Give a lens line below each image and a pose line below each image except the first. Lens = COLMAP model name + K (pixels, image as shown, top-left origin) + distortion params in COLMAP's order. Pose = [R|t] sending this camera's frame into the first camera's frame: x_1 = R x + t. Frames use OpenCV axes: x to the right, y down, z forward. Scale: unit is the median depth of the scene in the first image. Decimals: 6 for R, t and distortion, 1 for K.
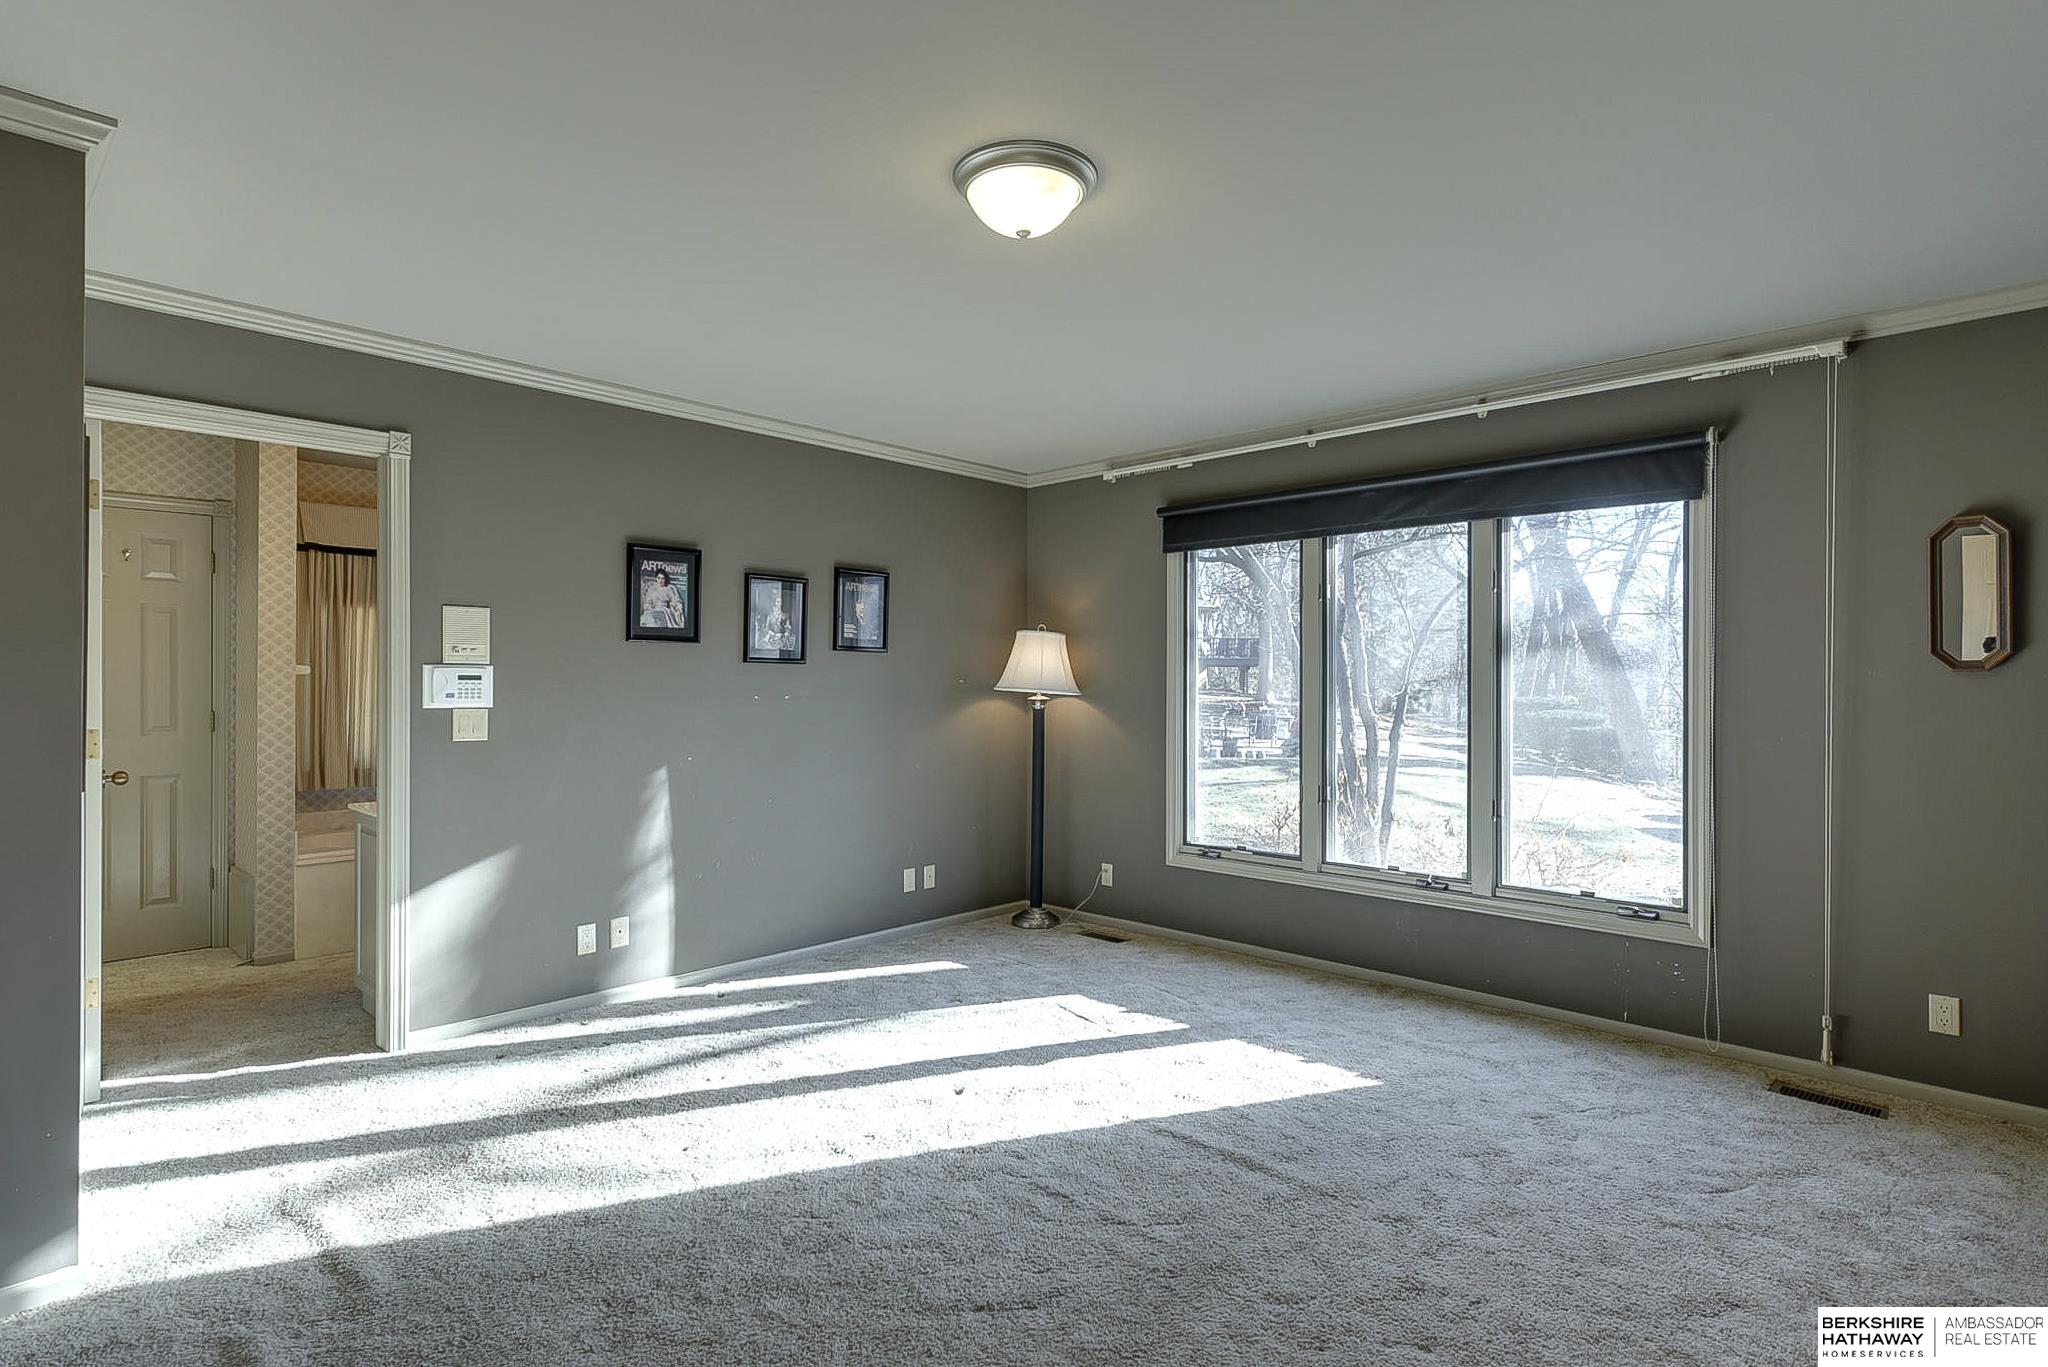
lens RADIAL K [[1030.3, 0, 1029.8], [0, 1030.3, 678.9], [0, 0, 1]] dist [-0.001802, 0.004613]
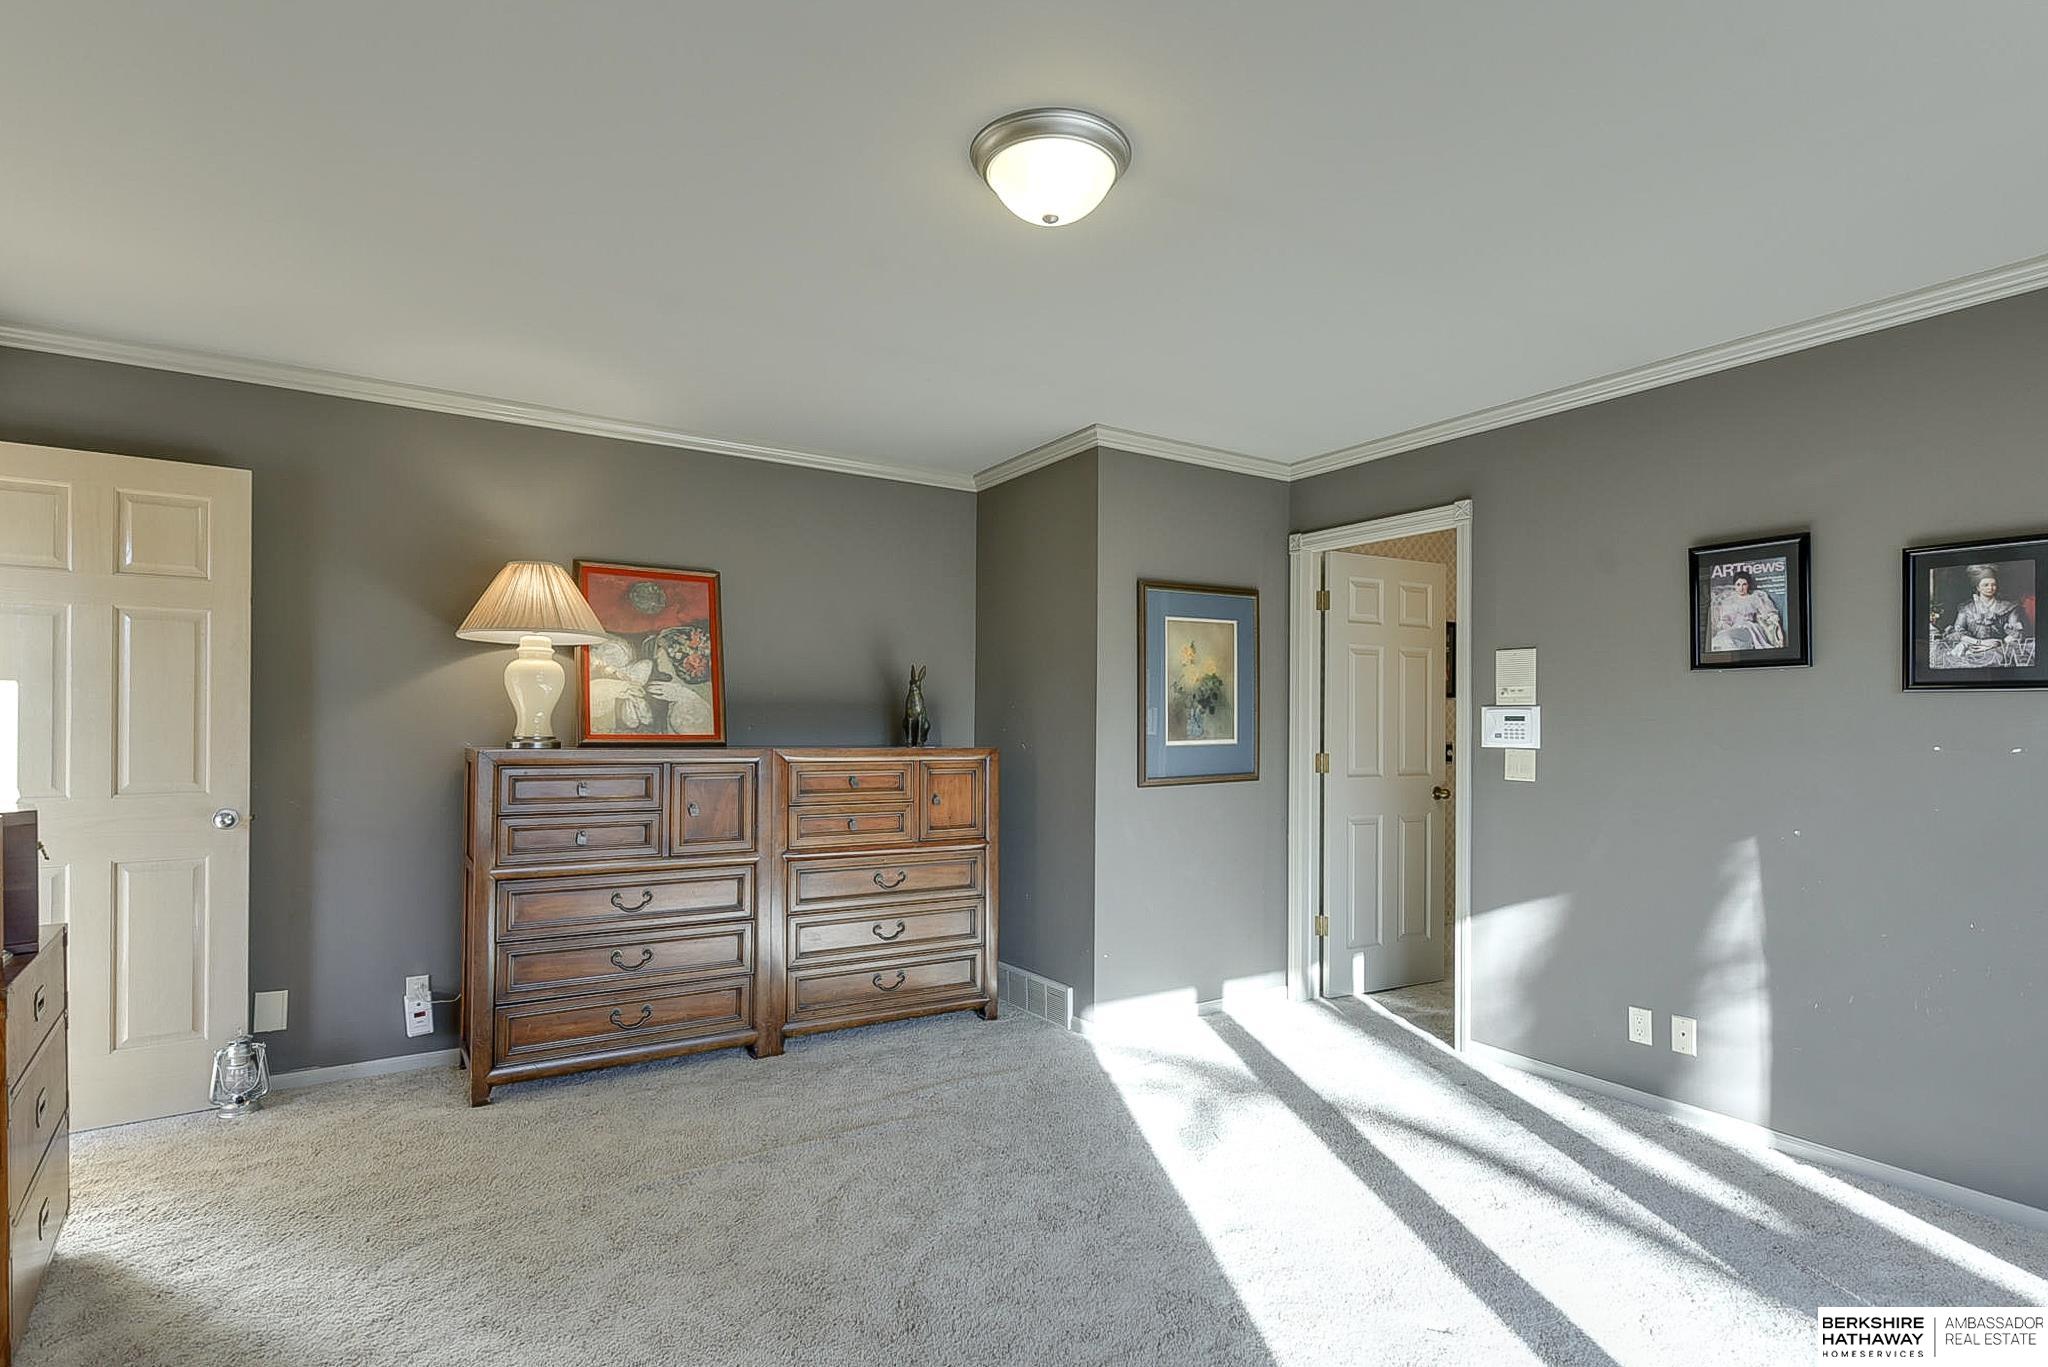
lens RADIAL K [[1030.3, 0, 1030.4], [0, 1030.3, 705.0], [0, 0, 1]] dist [-0.001802, 0.004613]
pose [[-0.241404, -0.020116, -0.970216, 0.504894], [-0.001304, 0.999791, -0.020405, 0.006050], [0.970424, -0.003661, -0.241380, 0.695894]]
